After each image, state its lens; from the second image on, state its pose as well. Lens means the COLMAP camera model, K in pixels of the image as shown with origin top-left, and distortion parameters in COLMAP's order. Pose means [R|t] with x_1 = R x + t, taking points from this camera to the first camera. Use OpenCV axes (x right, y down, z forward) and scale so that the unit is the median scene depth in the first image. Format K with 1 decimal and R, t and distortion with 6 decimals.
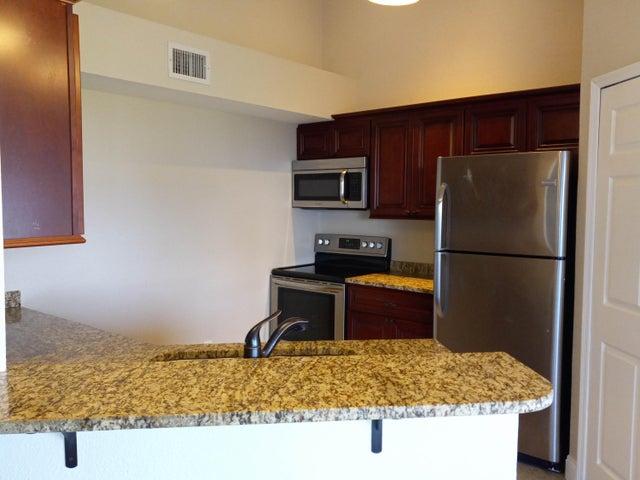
lens RADIAL K [[540.4, 0, 320.0], [0, 540.4, 240.0], [0, 0, 1]] dist [0.064711, -0.005122]
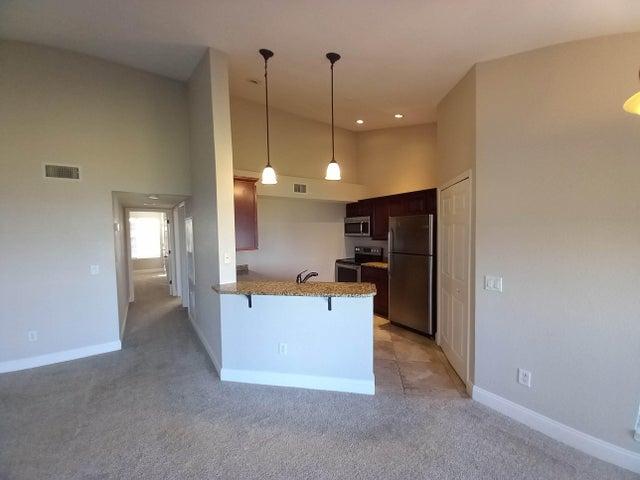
lens RADIAL K [[255.3, 0, 320.0], [0, 255.3, 240.0], [0, 0, 1]] dist [0.000118, 0.000006]
pose [[0.960113, -0.013068, -0.279308, 0.194531], [0.003235, 0.999360, -0.035634, 0.001958], [0.279595, 0.033309, 0.959540, -0.220060]]
